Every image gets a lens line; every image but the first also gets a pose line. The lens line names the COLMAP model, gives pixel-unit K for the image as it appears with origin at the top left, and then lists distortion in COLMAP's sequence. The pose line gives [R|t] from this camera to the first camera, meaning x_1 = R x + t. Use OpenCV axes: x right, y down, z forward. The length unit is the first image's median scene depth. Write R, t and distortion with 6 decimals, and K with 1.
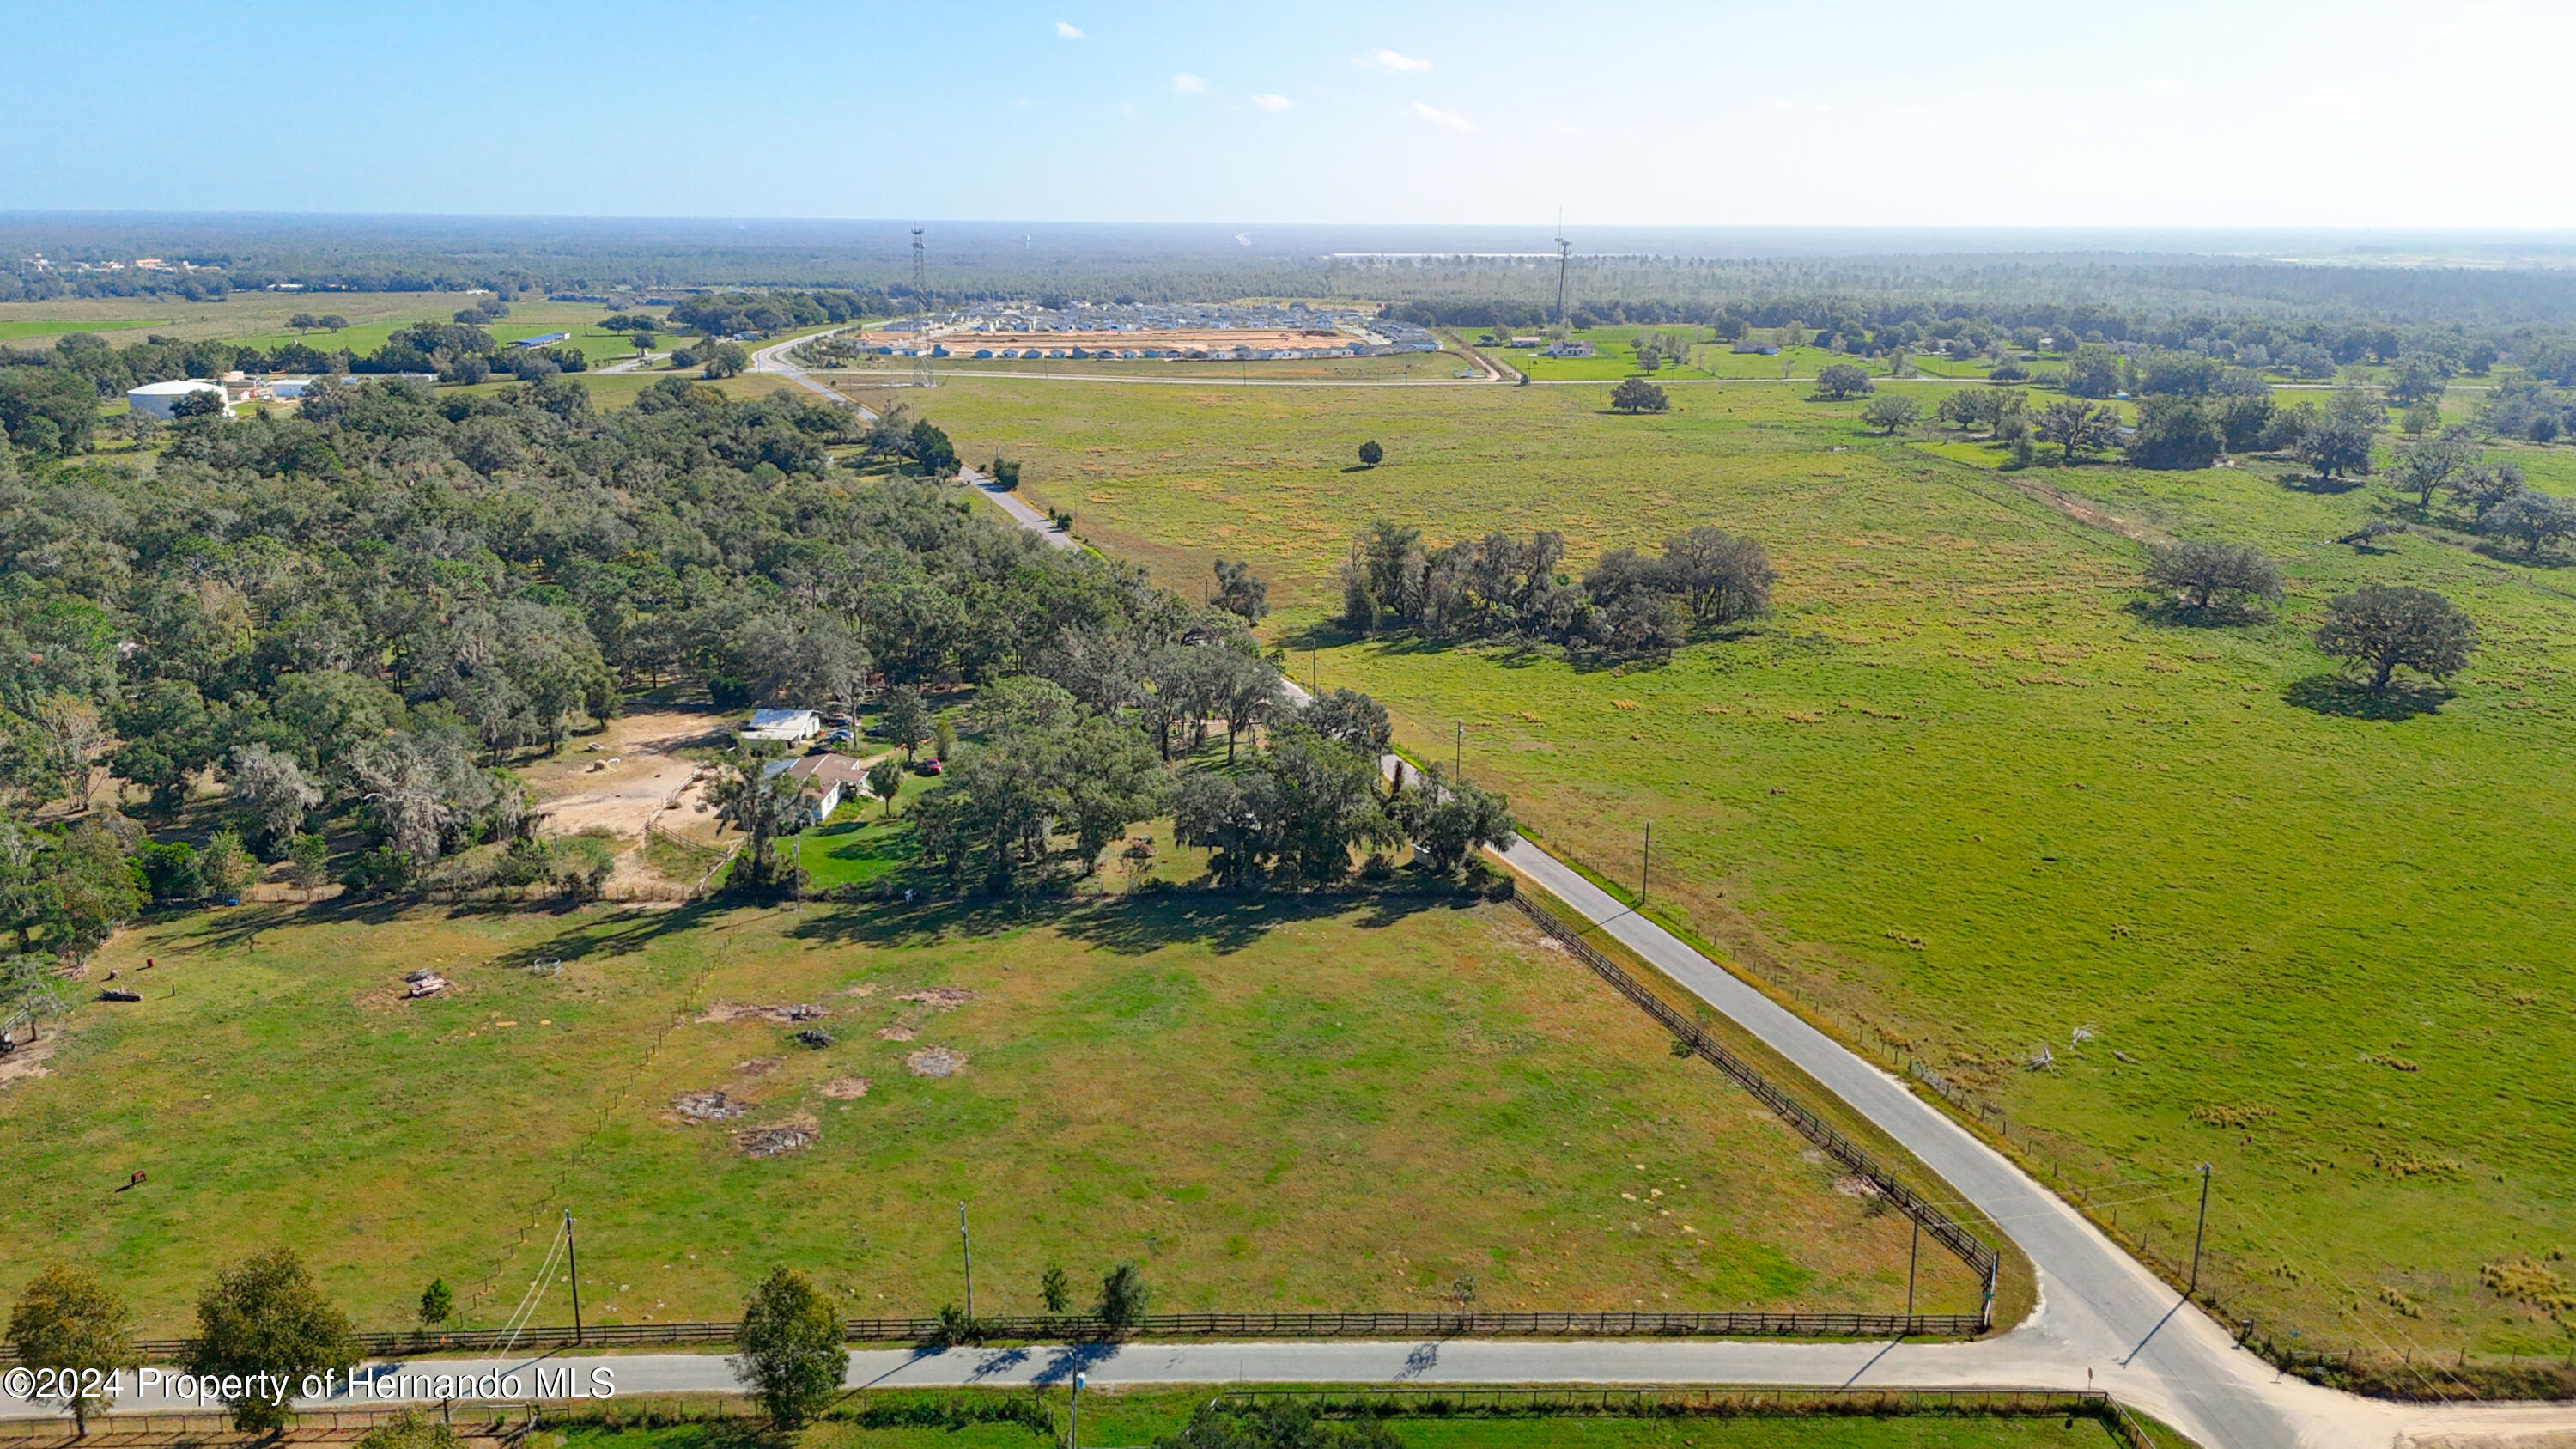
lens RADIAL K [[1894.1, 0, 1288.4], [0, 1894.1, 724.2], [0, 0, 1]] dist [0.068554, -0.059891]
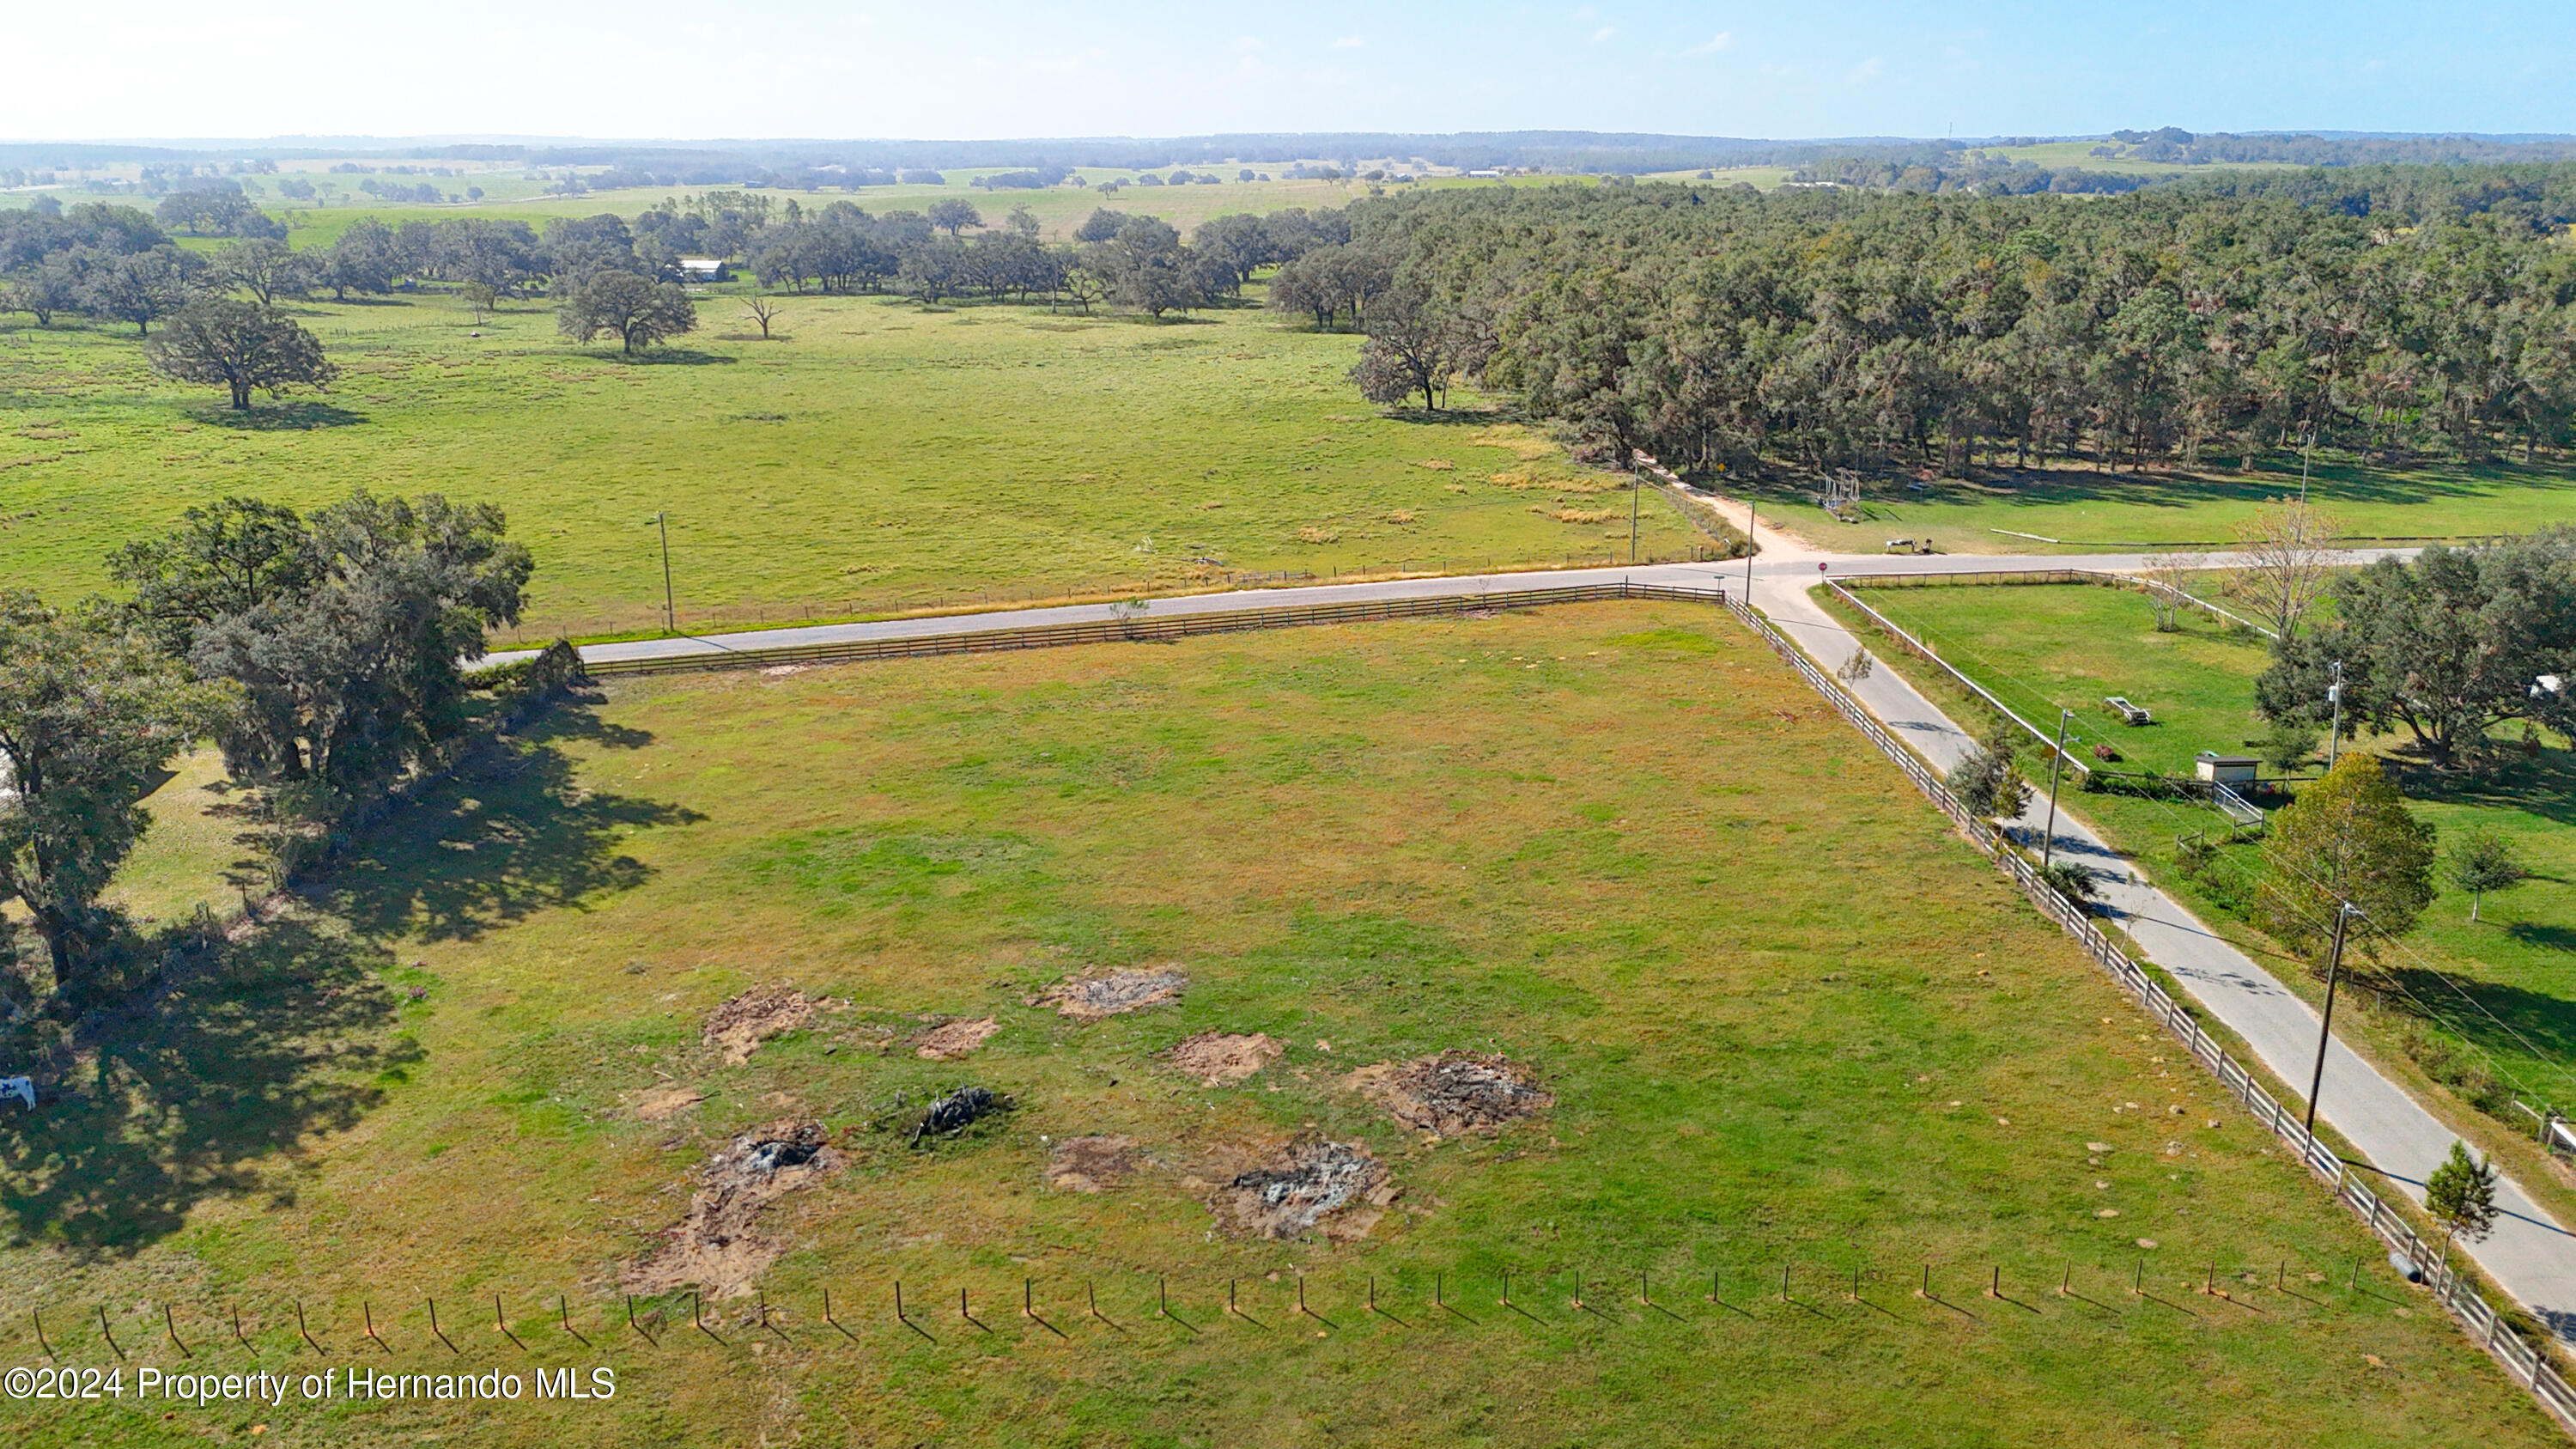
lens RADIAL K [[1935.7, 0, 1286.2], [0, 1935.7, 727.1], [0, 0, 1]] dist [0.060538, -0.048786]
pose [[0.045020, -0.295449, 0.954297, -0.551631], [0.258892, 0.926080, 0.274500, -0.015288], [-0.964857, 0.234702, 0.118181, 0.736090]]
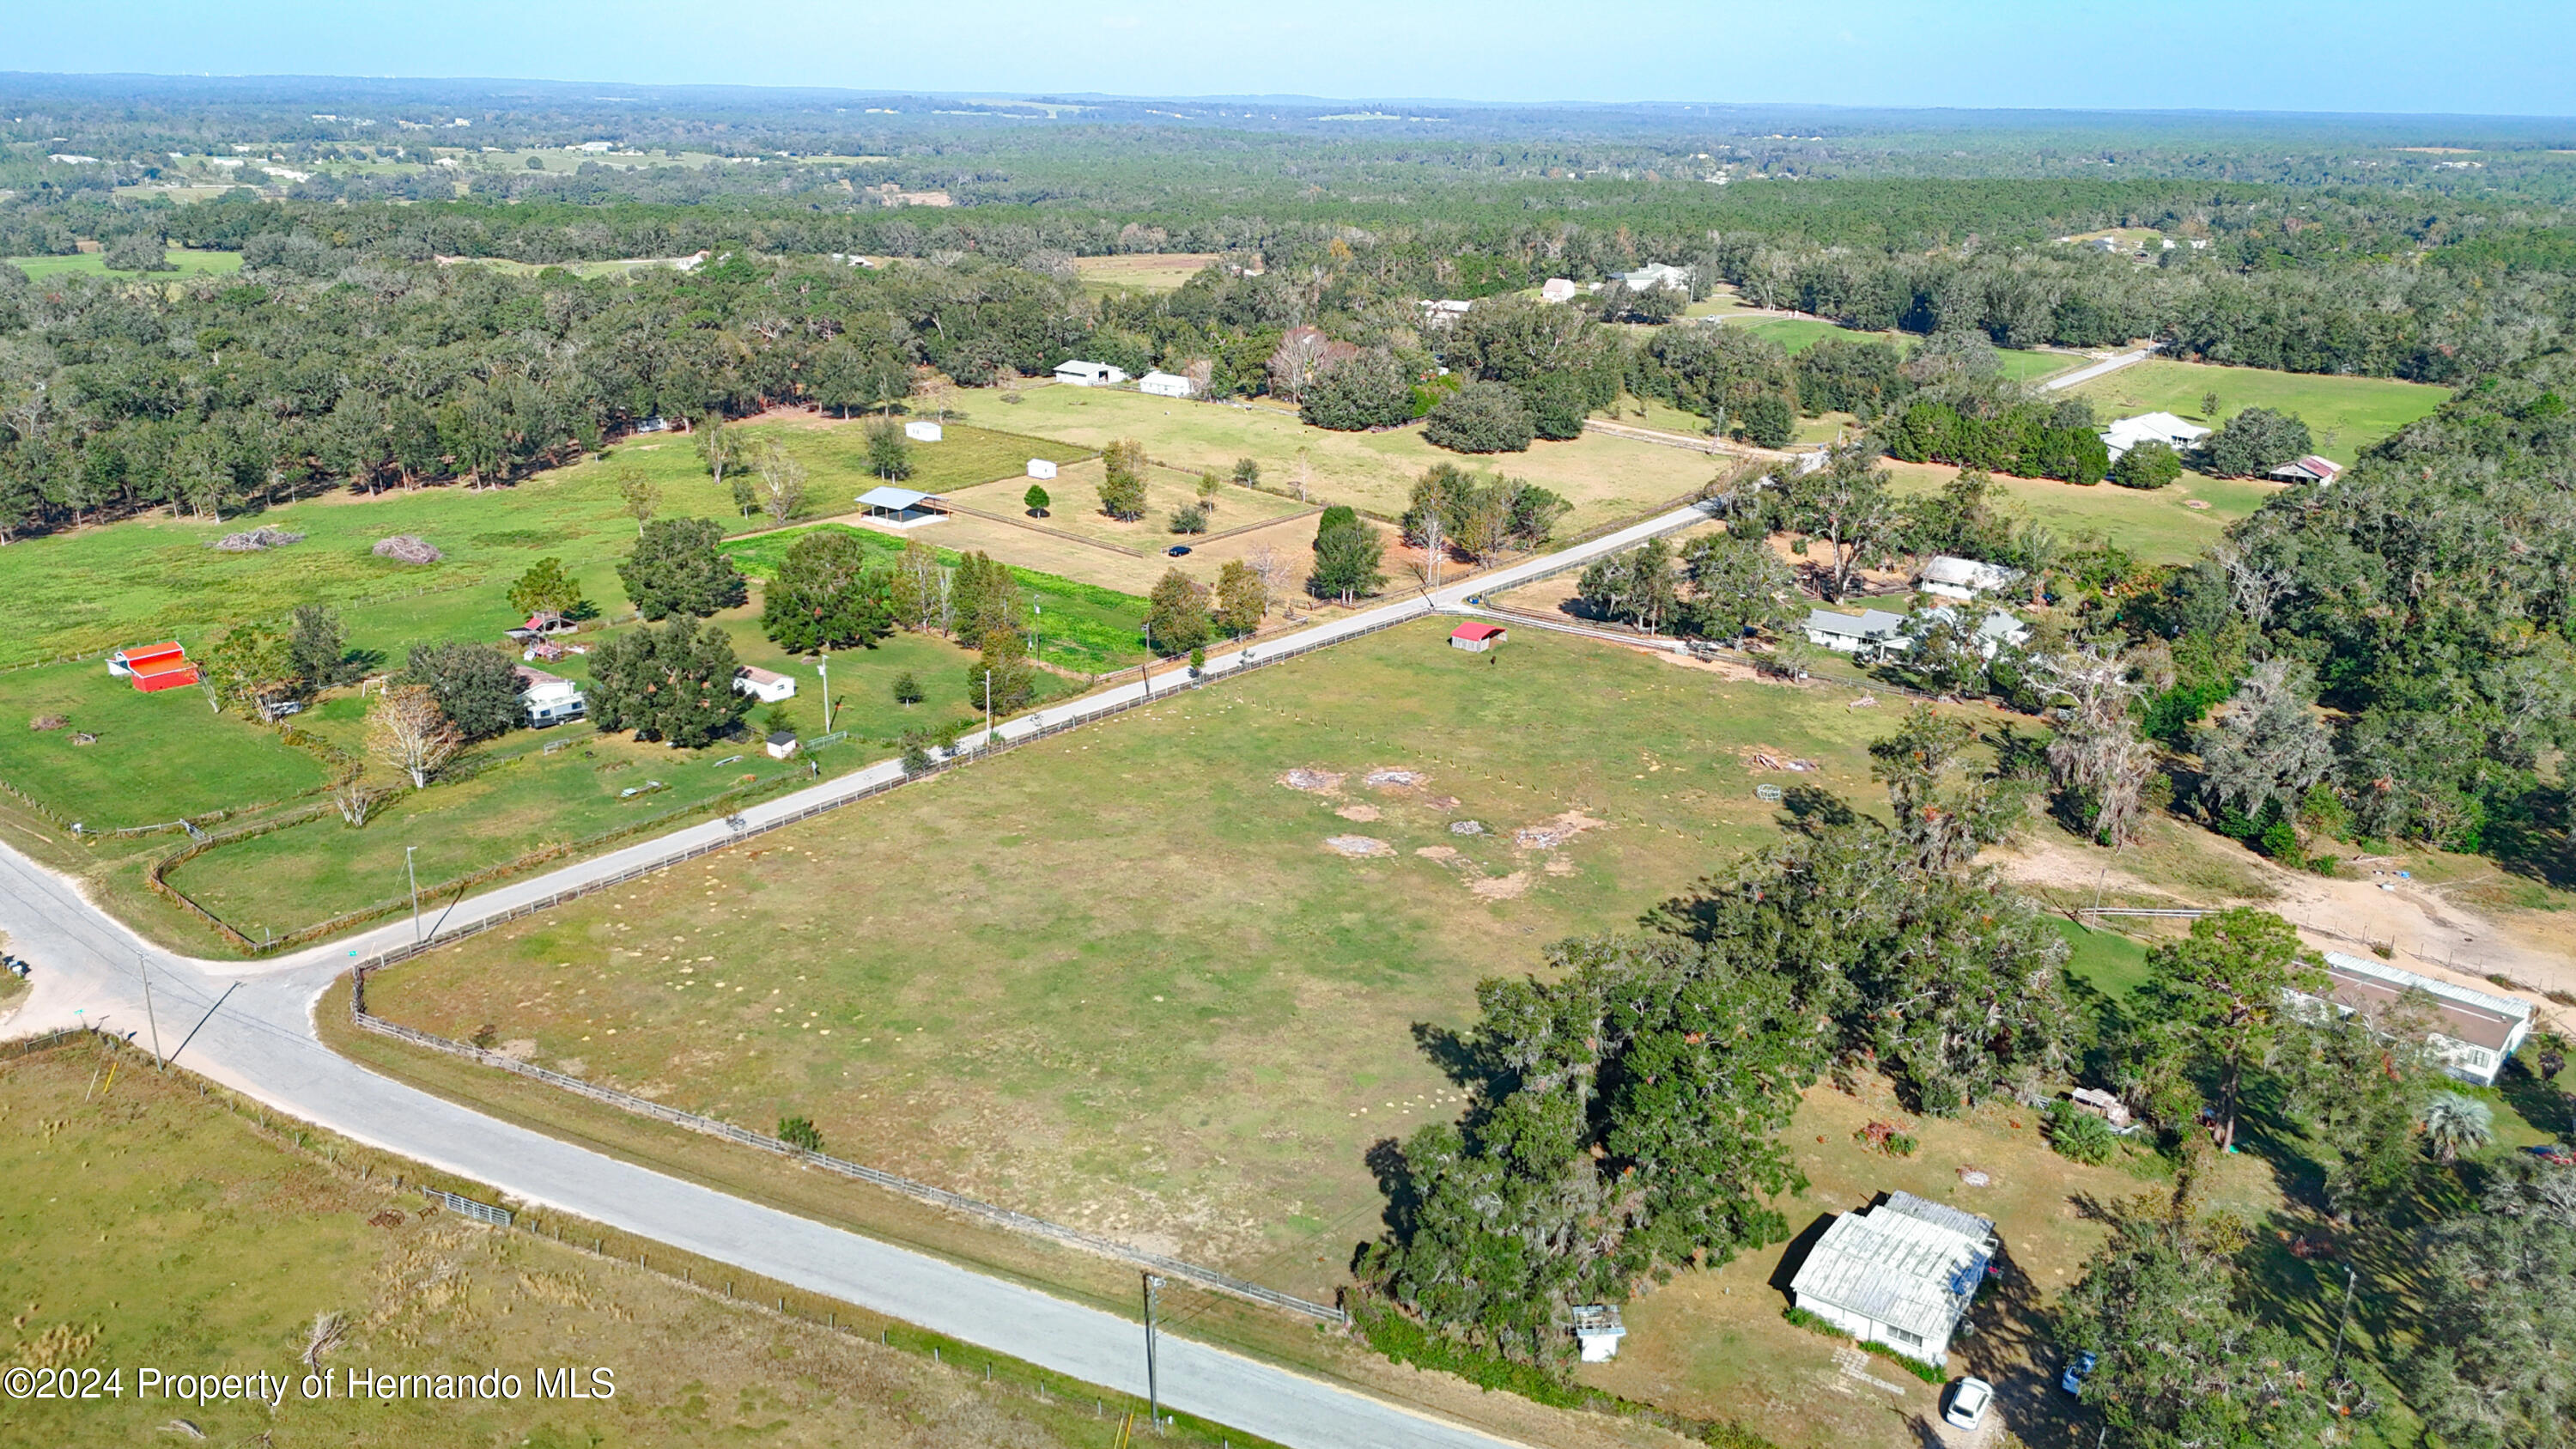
lens RADIAL K [[1893.5, 0, 1286.4], [0, 1893.5, 714.4], [0, 0, 1]] dist [0.086407, -0.102765]
pose [[-0.674640, 0.214754, -0.706216, 0.510403], [-0.209072, 0.861969, 0.461842, -0.329226], [0.707919, 0.459228, -0.536620, 1.283707]]
